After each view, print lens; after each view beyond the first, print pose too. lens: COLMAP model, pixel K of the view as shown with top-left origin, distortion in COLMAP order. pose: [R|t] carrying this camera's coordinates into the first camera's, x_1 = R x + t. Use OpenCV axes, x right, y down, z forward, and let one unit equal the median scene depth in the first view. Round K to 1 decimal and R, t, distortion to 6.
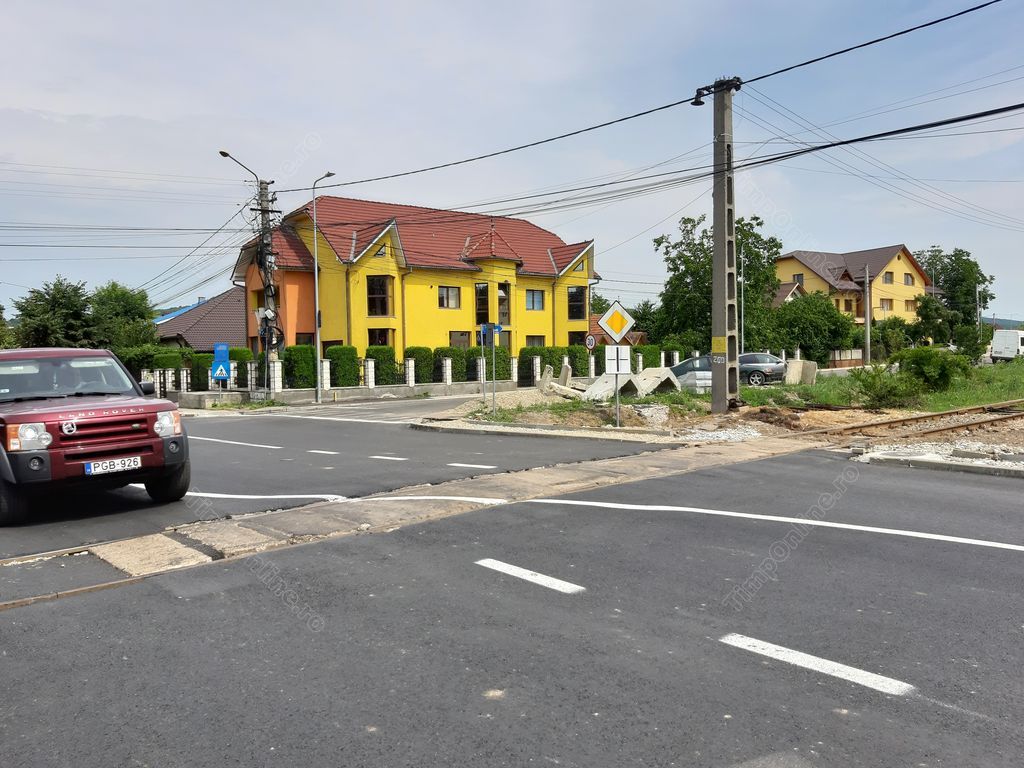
lens RADIAL K [[805.3, 0, 509.8], [0, 805.3, 385.1], [0, 0, 1]] dist [0.053017, -0.090212]
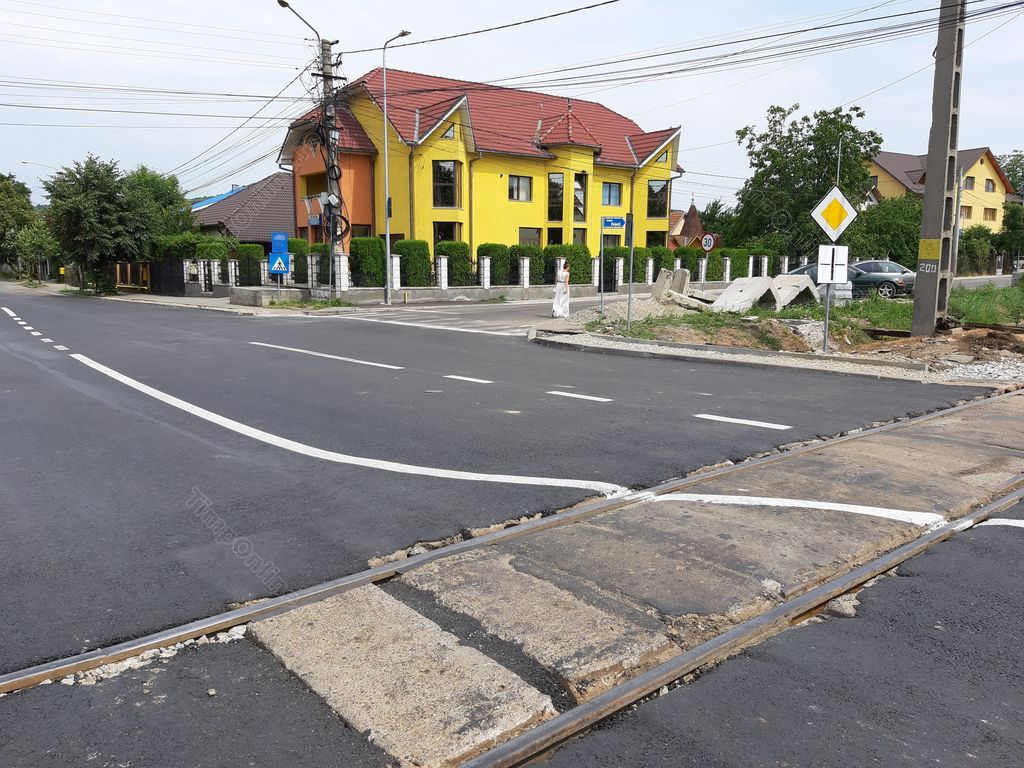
lens RADIAL K [[805.3, 0, 511.8], [0, 805.3, 385.3], [0, 0, 1]] dist [0.053017, -0.090212]
pose [[0.999130, 0.033087, -0.025388, -0.060105], [-0.029753, 0.992083, 0.122007, -0.001198], [0.029224, -0.121146, 0.992204, 0.091509]]
